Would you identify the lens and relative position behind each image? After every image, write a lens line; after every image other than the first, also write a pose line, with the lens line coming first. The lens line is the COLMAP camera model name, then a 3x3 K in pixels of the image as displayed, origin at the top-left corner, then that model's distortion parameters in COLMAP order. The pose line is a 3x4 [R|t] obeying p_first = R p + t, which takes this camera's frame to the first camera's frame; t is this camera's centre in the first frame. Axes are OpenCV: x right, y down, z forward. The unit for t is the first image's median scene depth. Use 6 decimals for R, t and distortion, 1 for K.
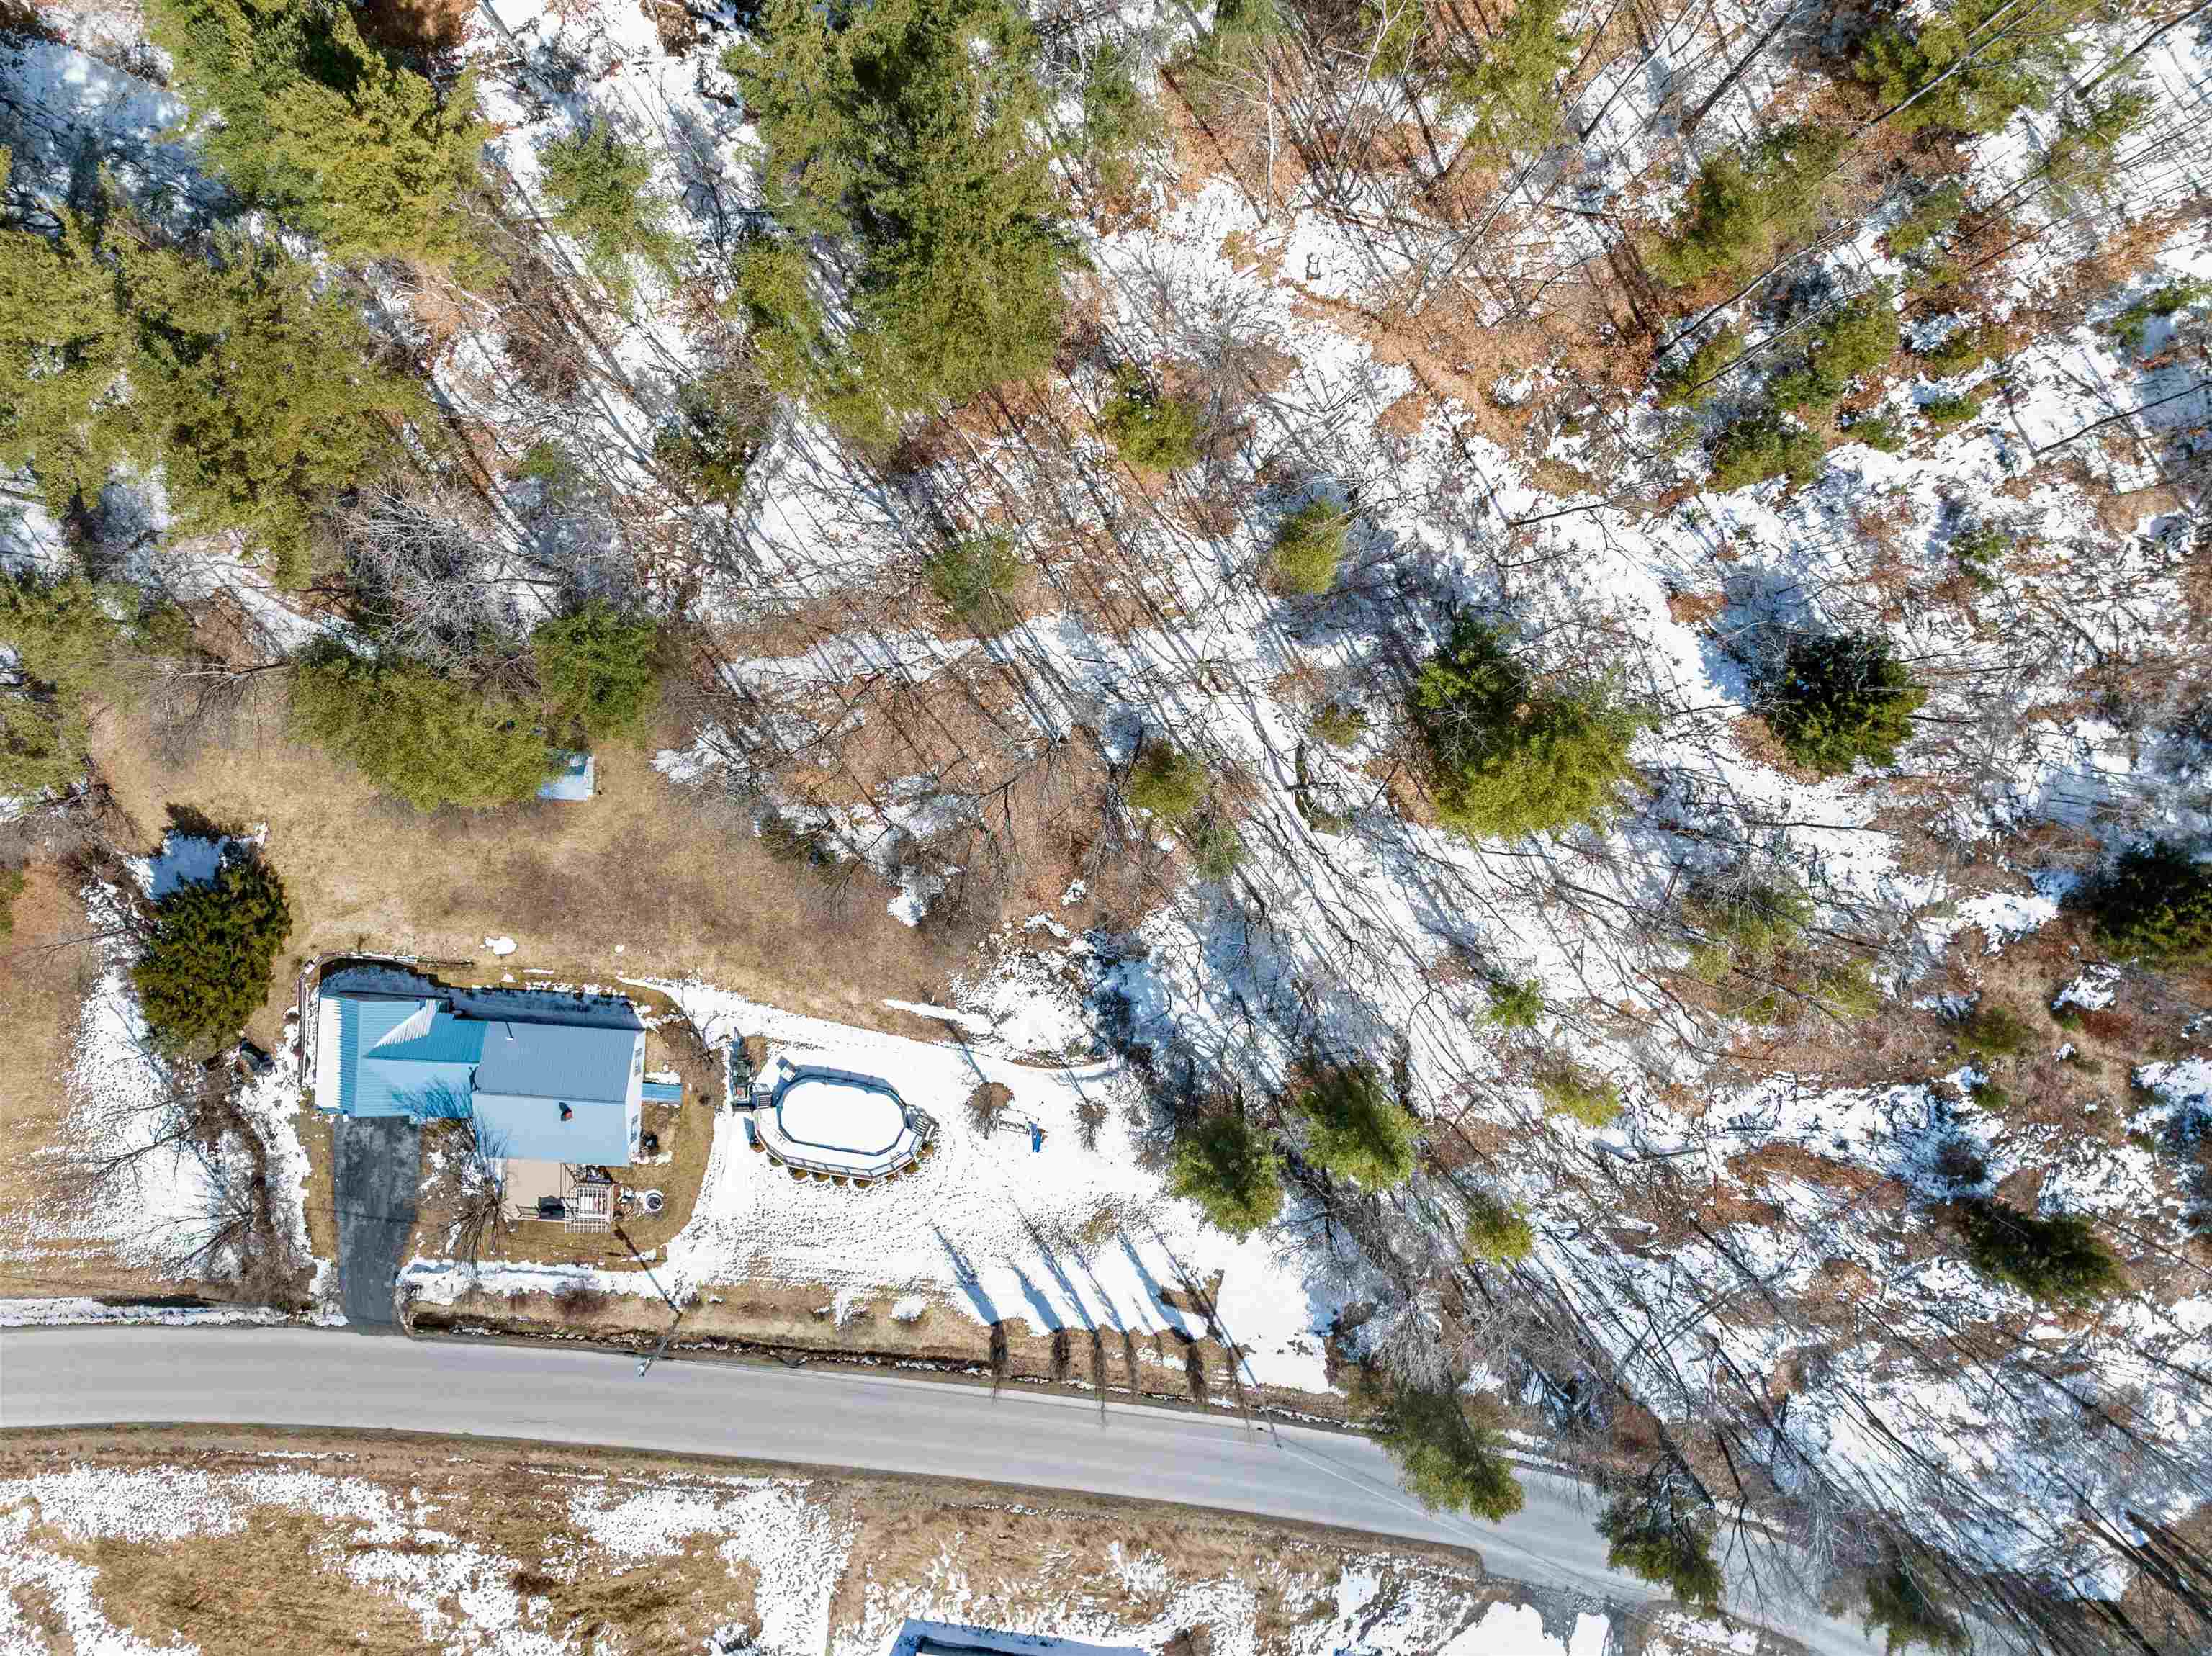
lens RADIAL K [[1558.4, 0, 1097.4], [0, 1558.4, 823.8], [0, 0, 1]] dist [-0.038408, 0.005377]
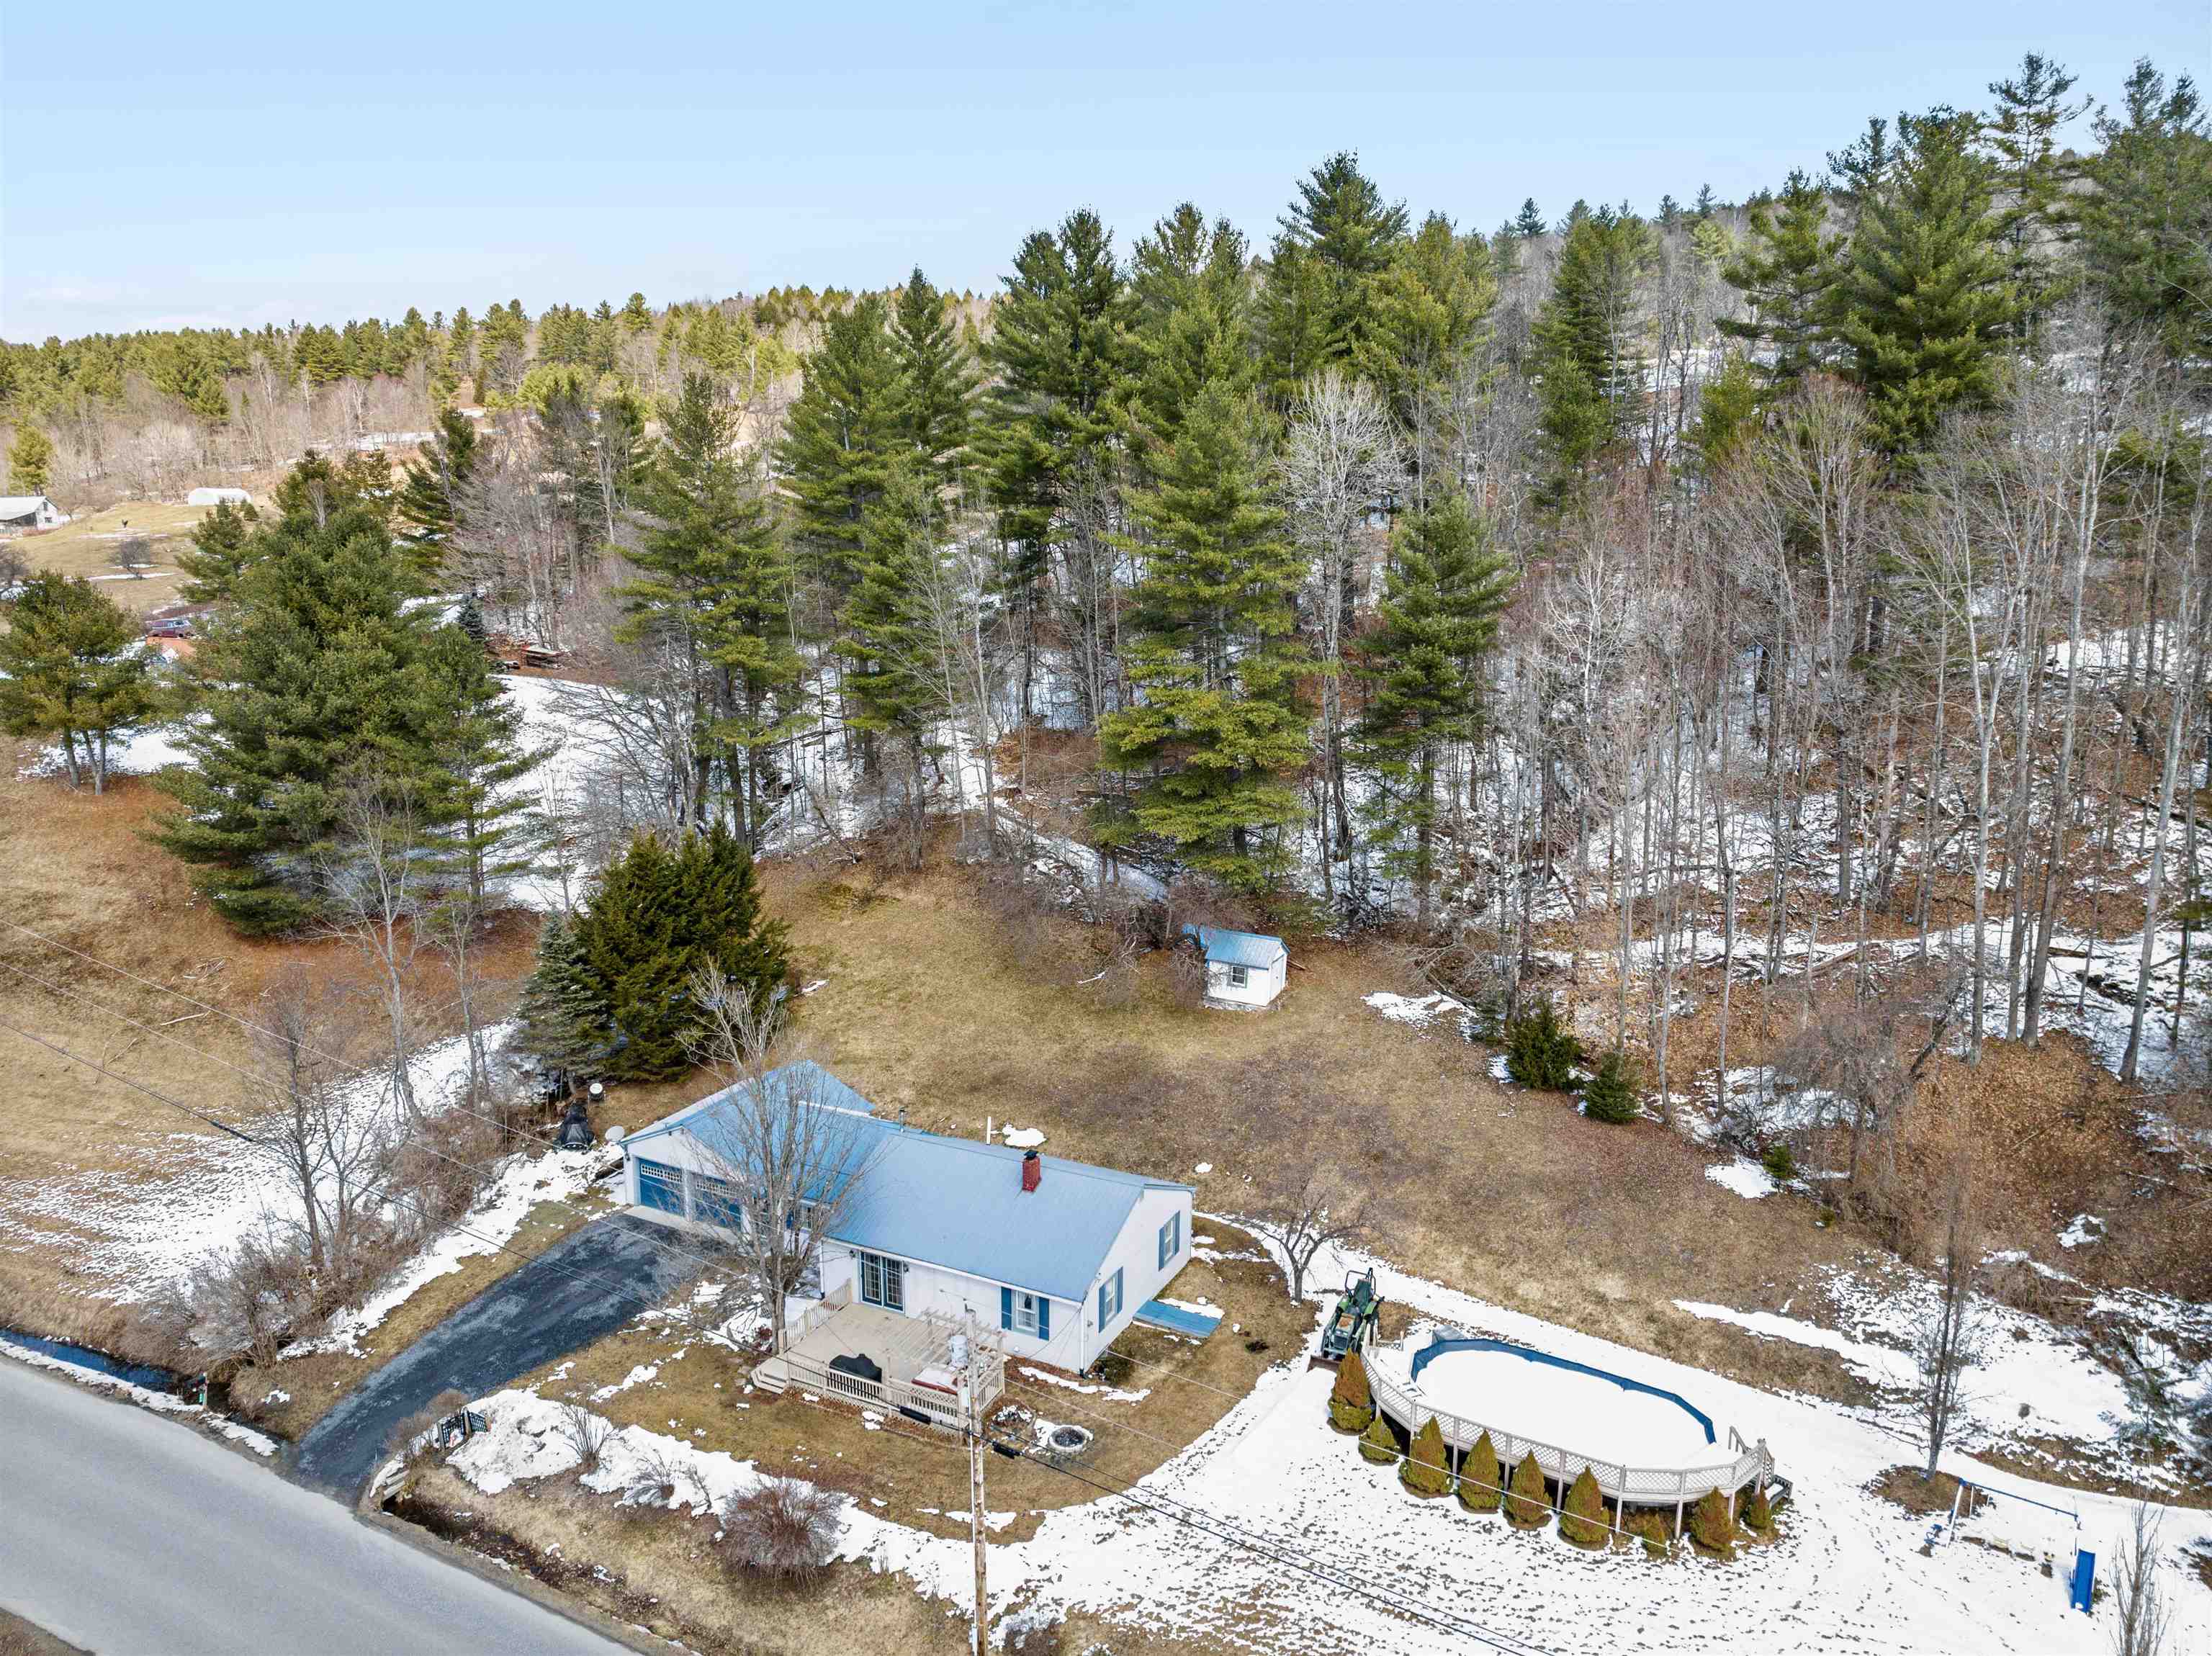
lens RADIAL K [[1558.4, 0, 1105.6], [0, 1558.4, 823.7], [0, 0, 1]] dist [-0.038408, 0.005377]
pose [[0.922037, 0.060104, -0.382408, -0.125235], [-0.386994, 0.166486, -0.906928, 0.595080], [0.009156, 0.984210, 0.176767, 0.760811]]
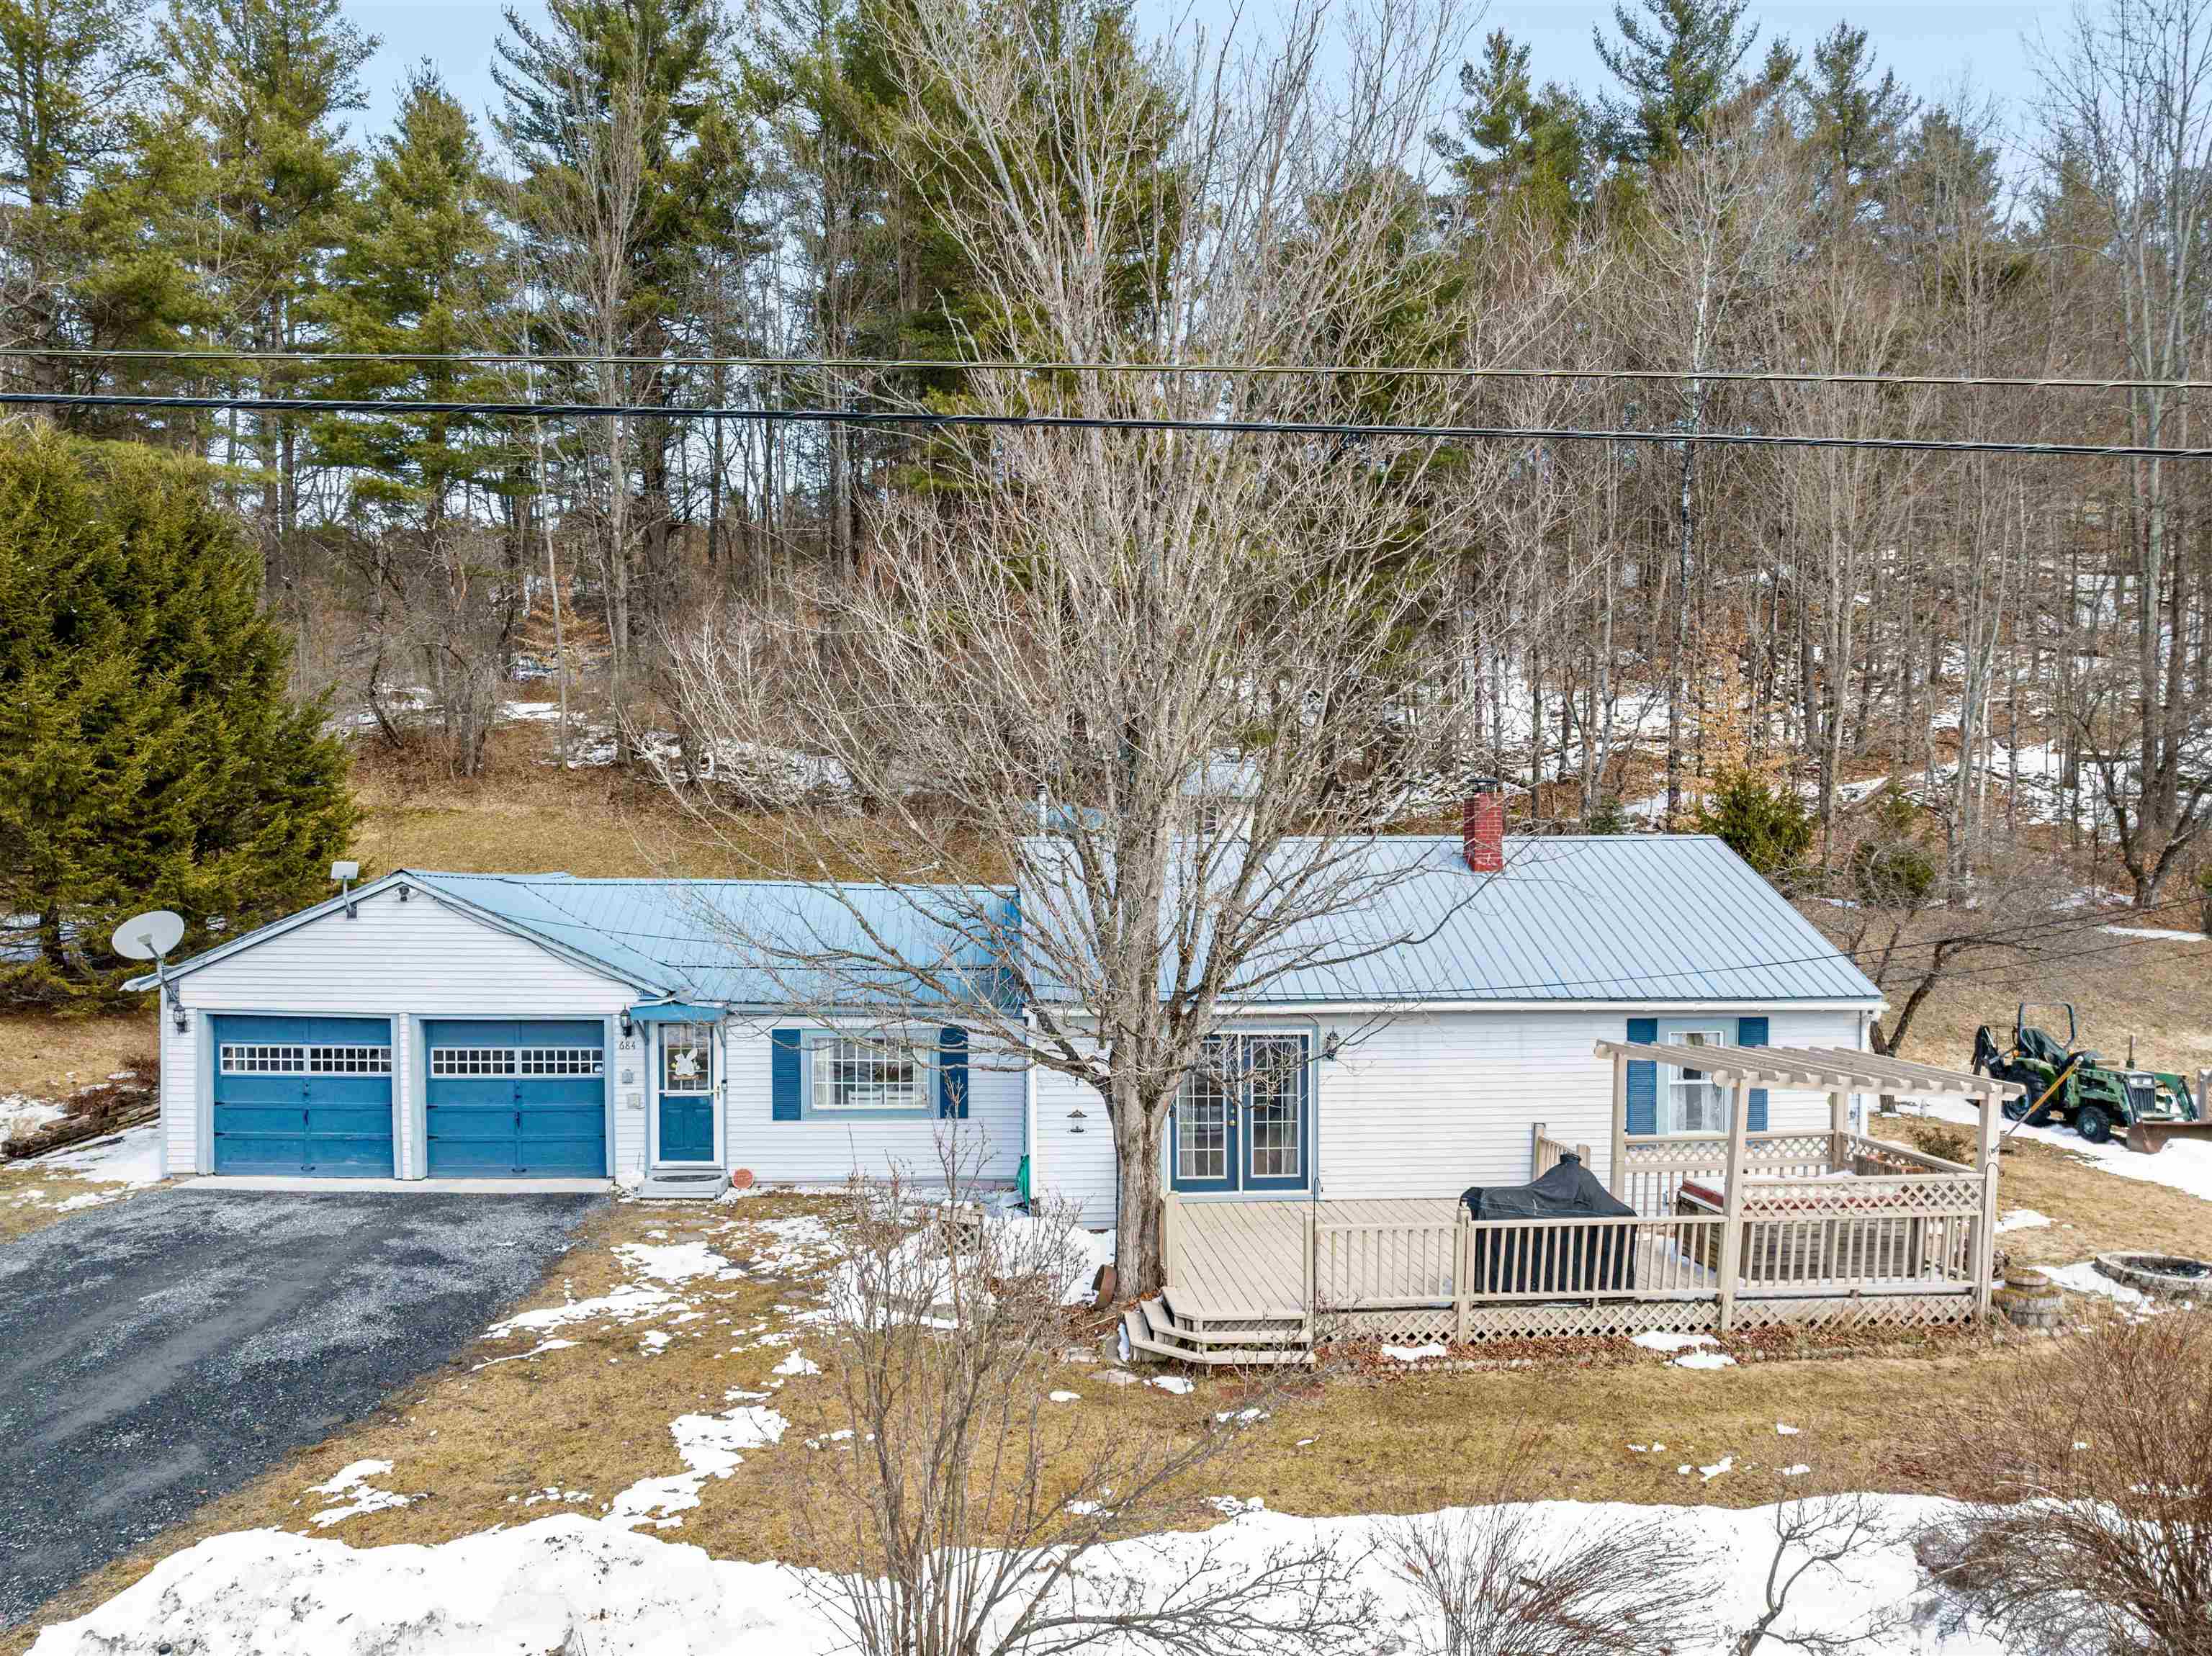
lens RADIAL K [[1558.4, 0, 1115.6], [0, 1558.4, 839.9], [0, 0, 1]] dist [-0.038408, 0.005377]
pose [[0.988558, -0.007020, 0.150678, -0.404875], [0.150165, -0.048708, -0.987460, 0.377814], [0.014271, 0.998788, -0.047097, 0.962965]]
